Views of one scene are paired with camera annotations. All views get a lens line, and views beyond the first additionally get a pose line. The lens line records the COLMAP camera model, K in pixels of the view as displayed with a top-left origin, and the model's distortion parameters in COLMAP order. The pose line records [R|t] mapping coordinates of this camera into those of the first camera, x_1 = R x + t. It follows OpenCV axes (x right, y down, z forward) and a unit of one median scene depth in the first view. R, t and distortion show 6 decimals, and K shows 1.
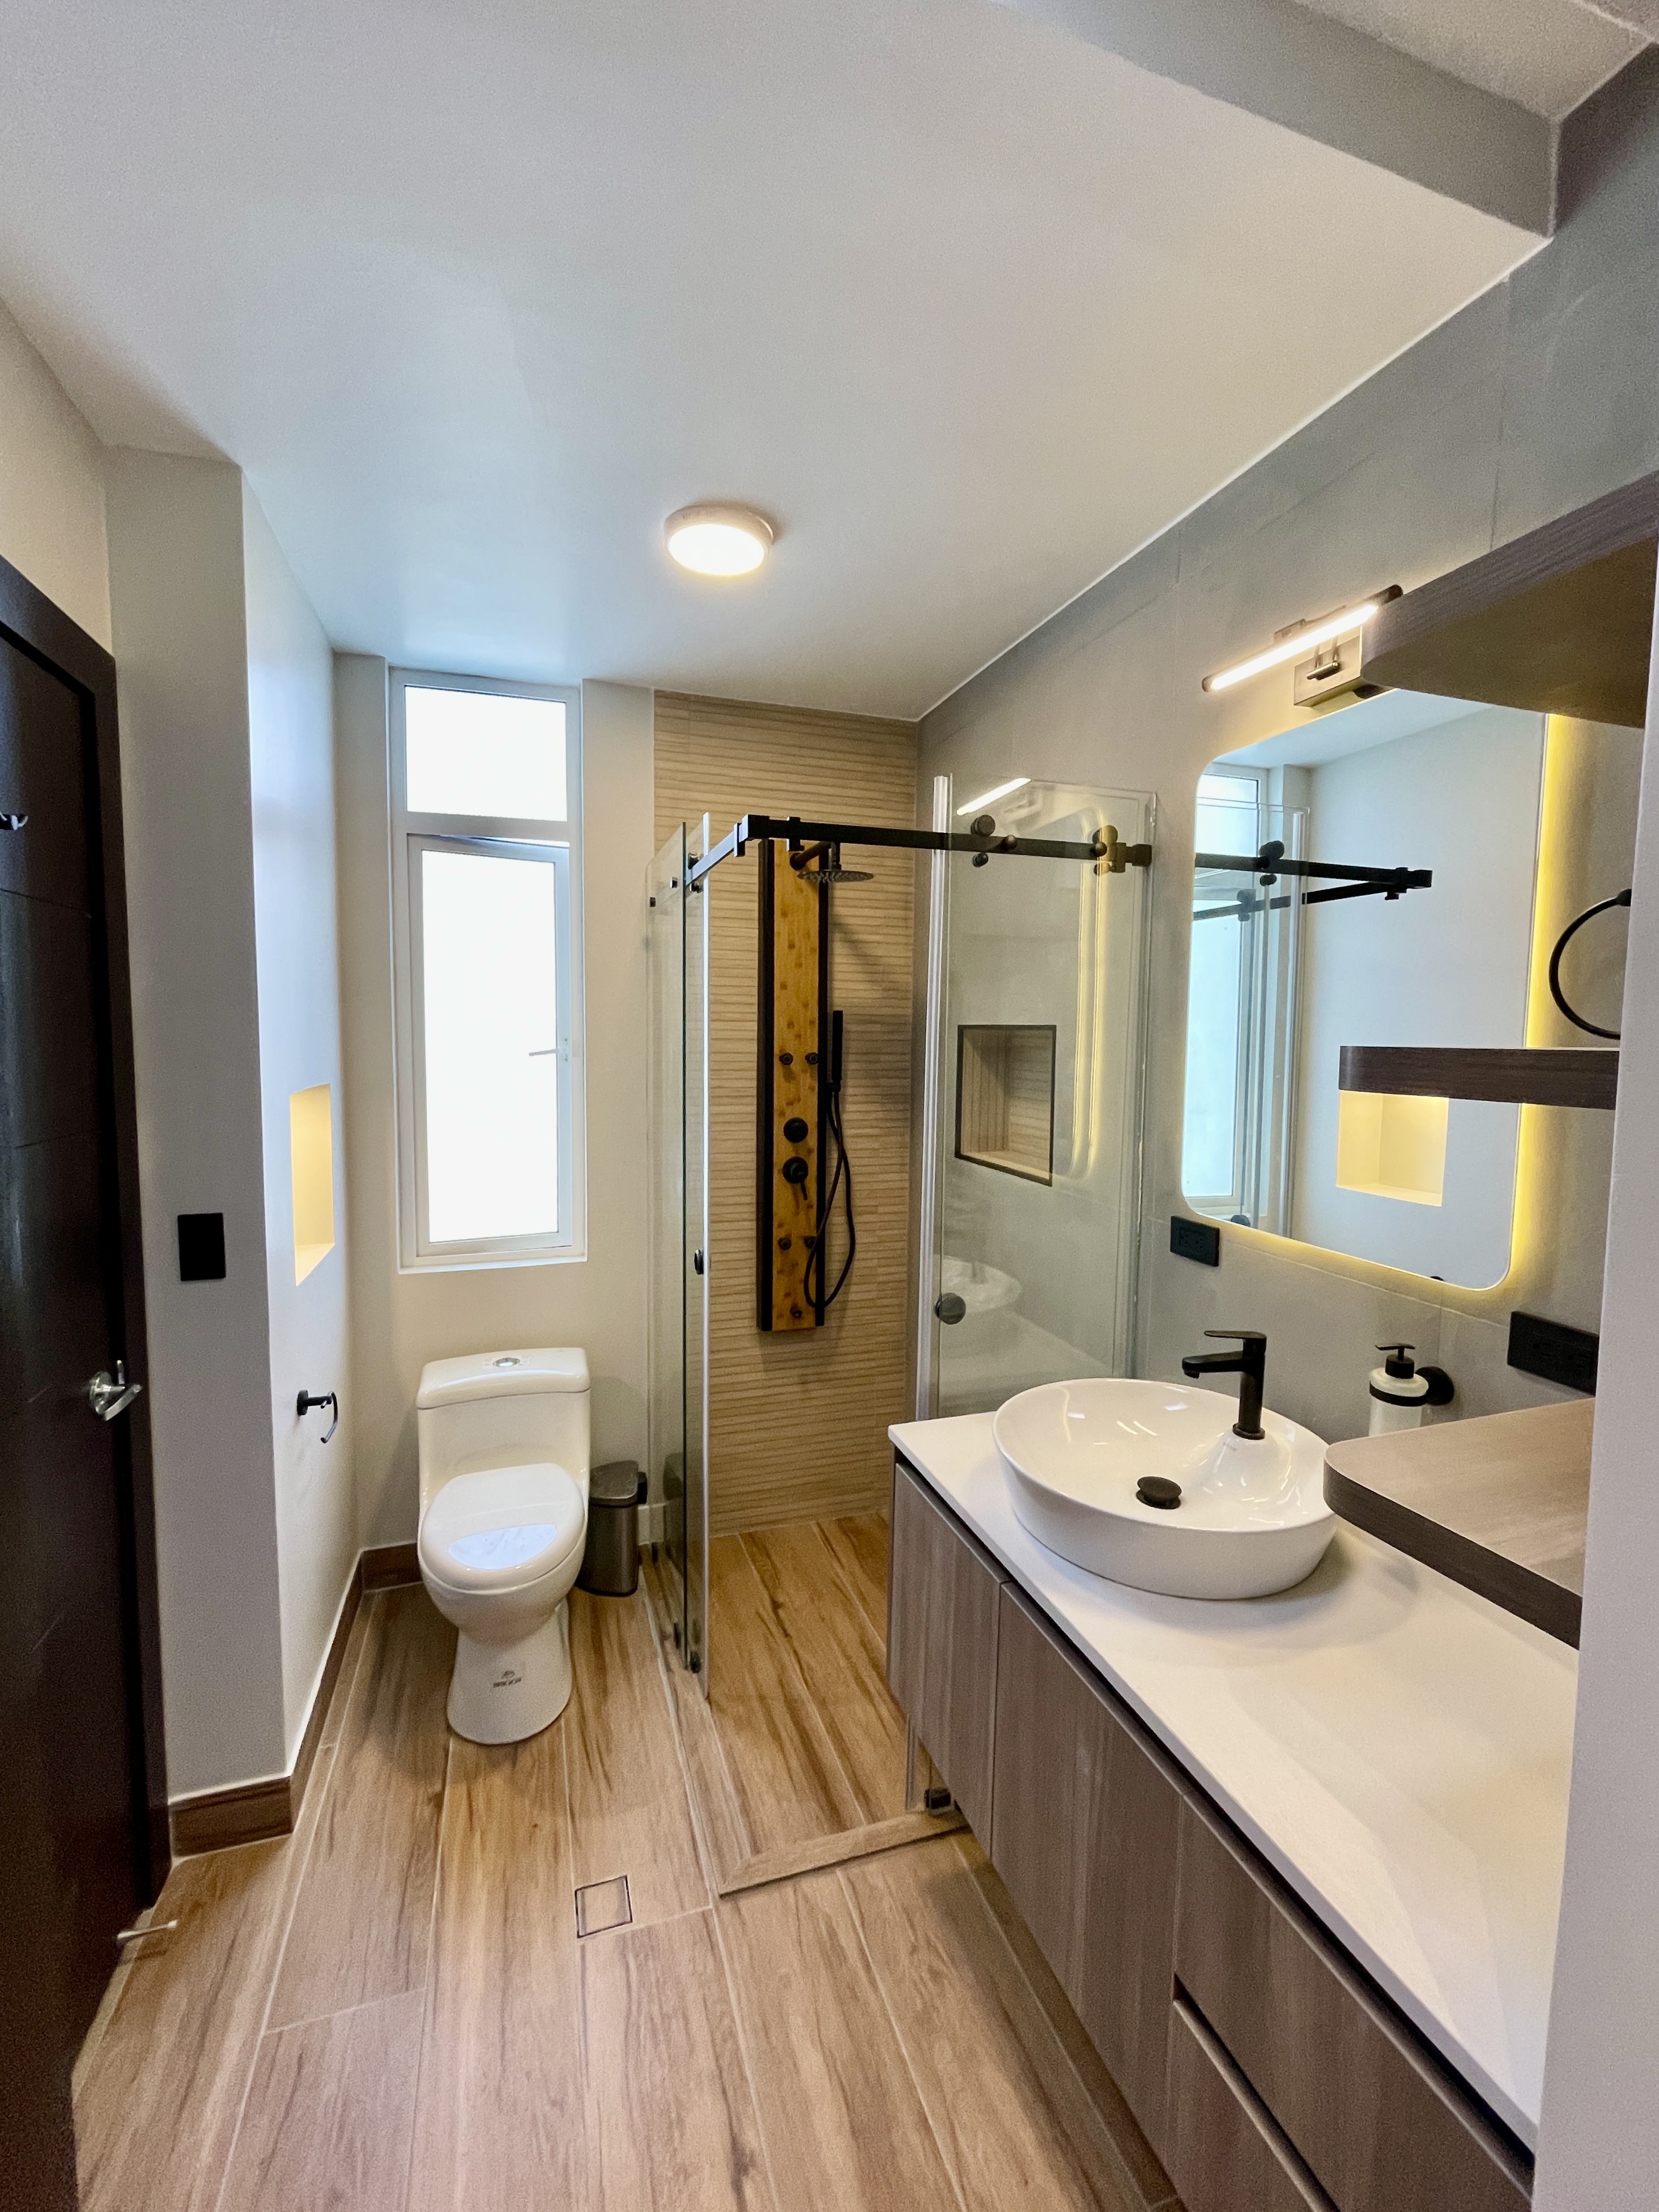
lens RADIAL K [[899.8, 0, 831.3], [0, 899.8, 1099.1], [0, 0, 1]] dist [-0.000615, -0.000238]
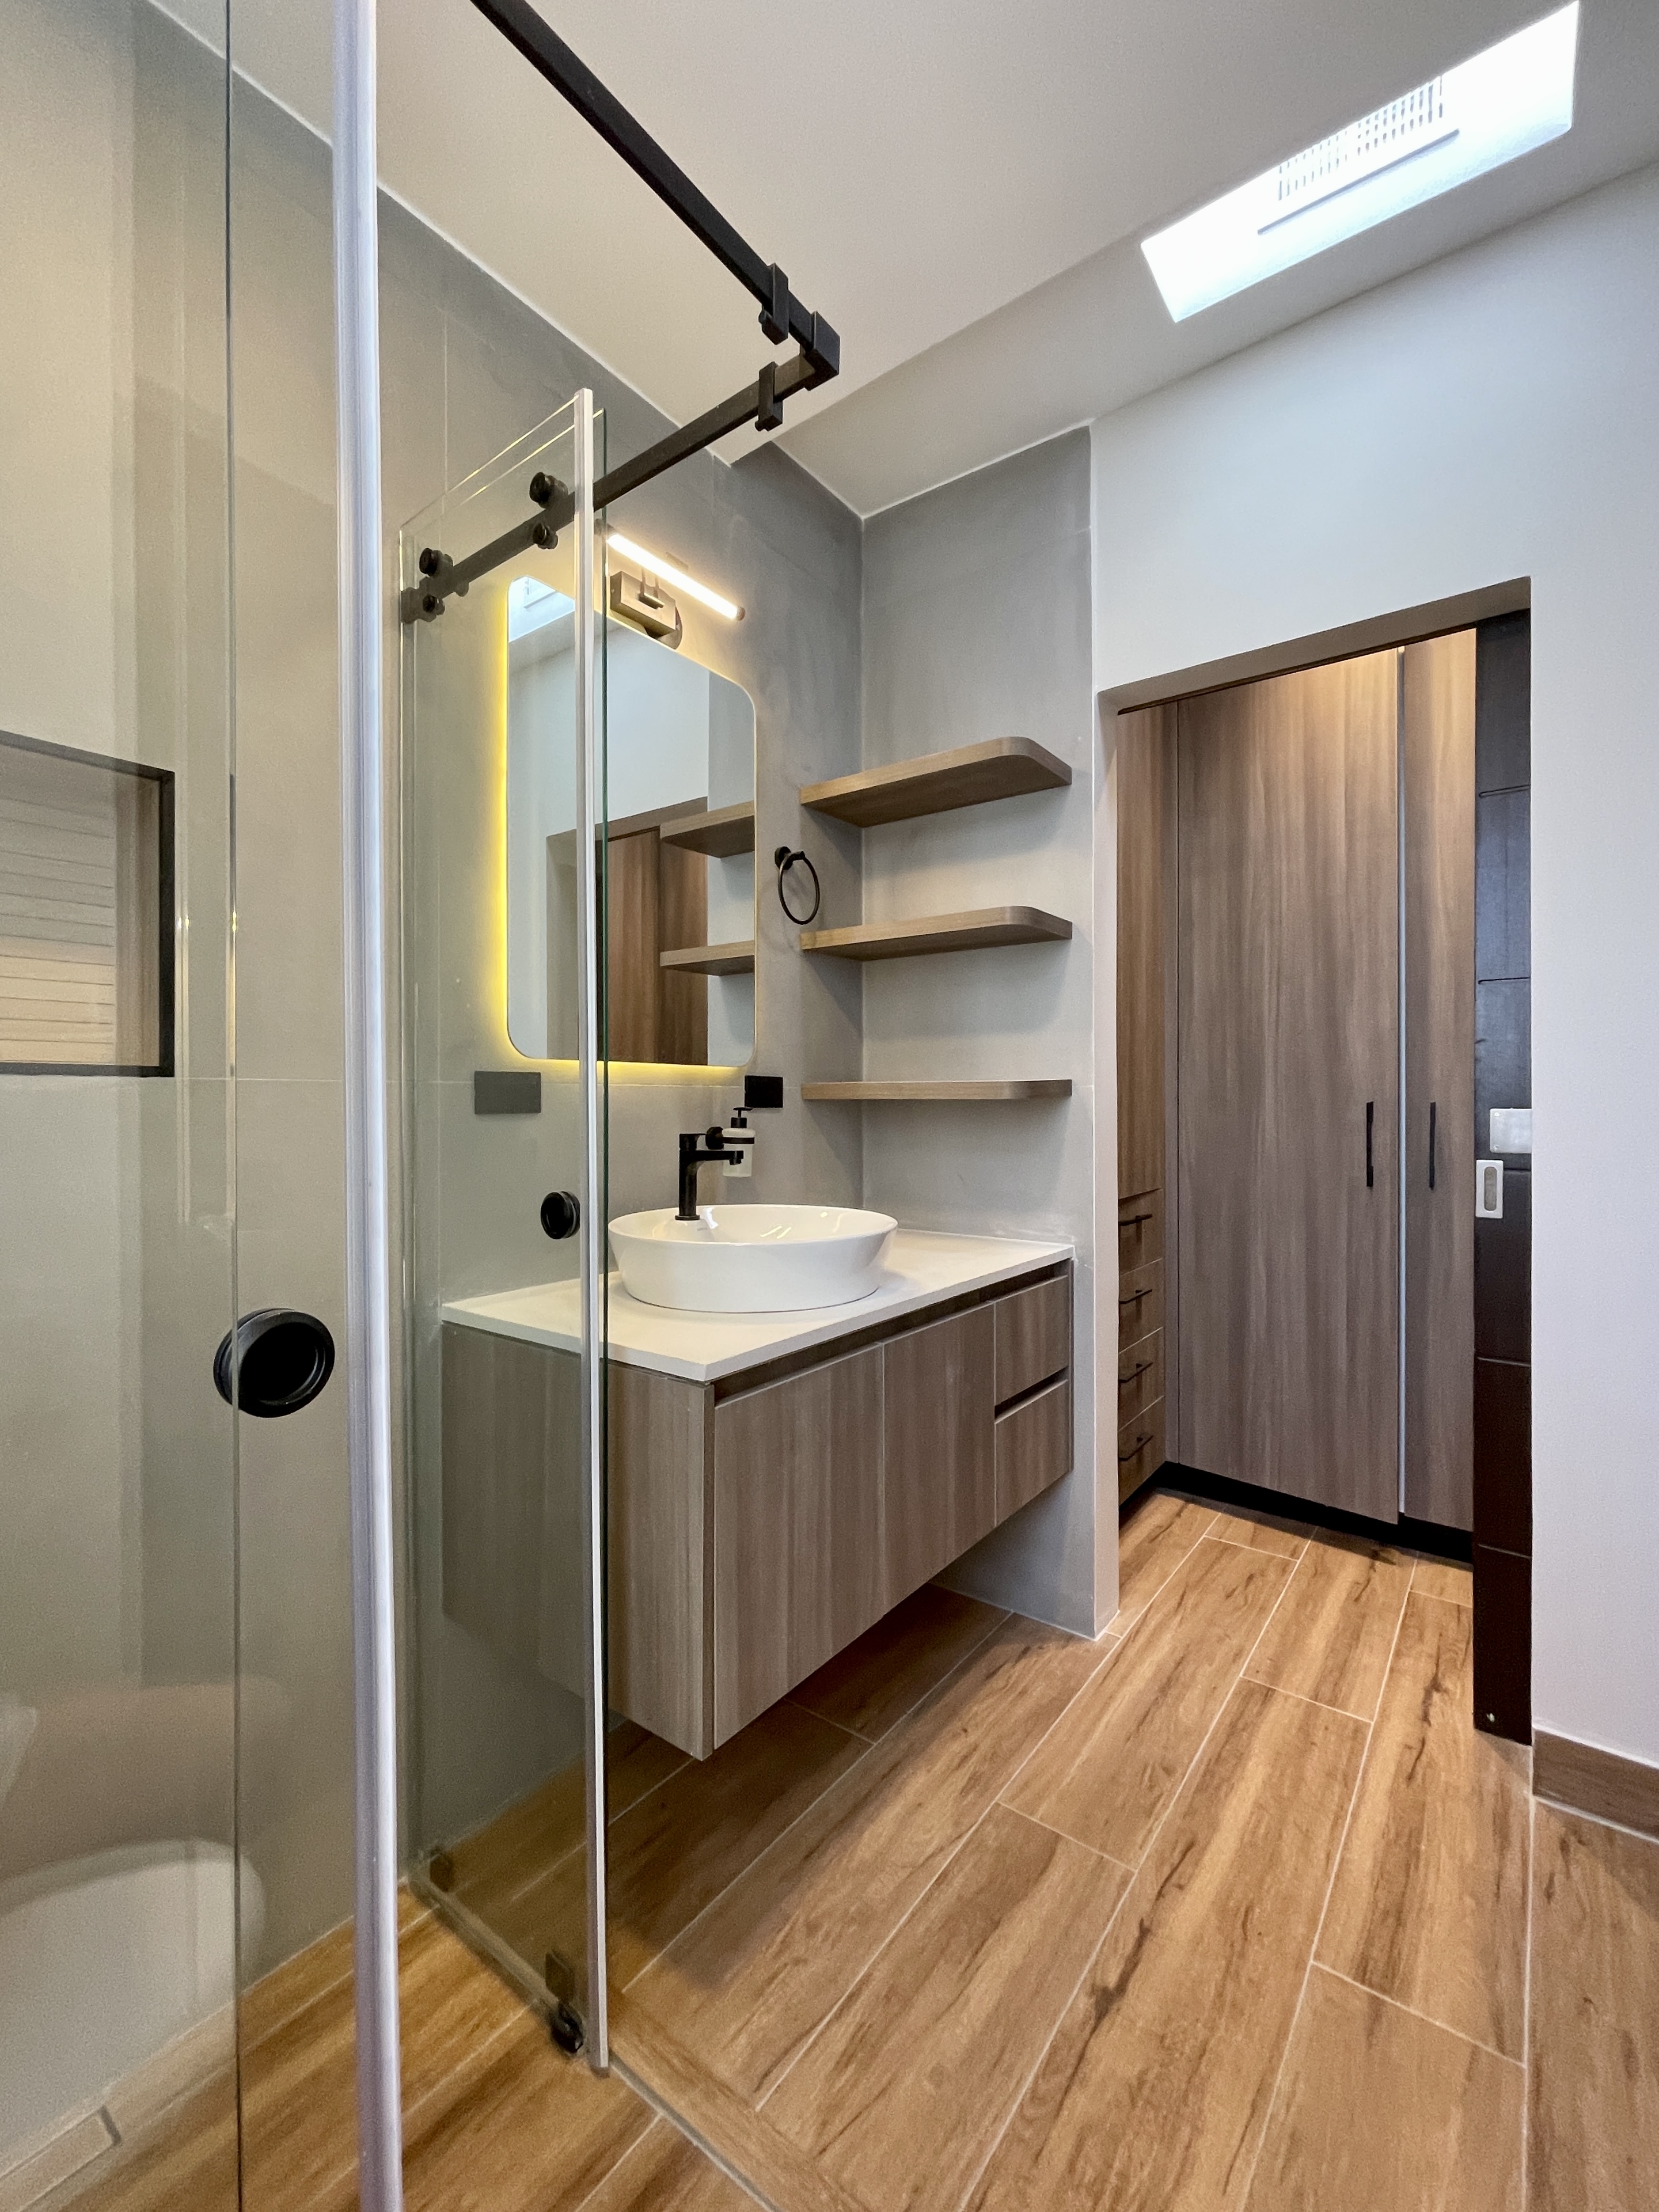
lens RADIAL K [[899.7, 0, 831.3], [0, 899.7, 1099.1], [0, 0, 1]] dist [-0.000615, -0.000238]
pose [[-0.550471, -0.011733, 0.834772, -0.605922], [0.058856, 0.996868, 0.052822, 0.156743], [-0.832777, 0.078208, -0.548056, 1.422884]]
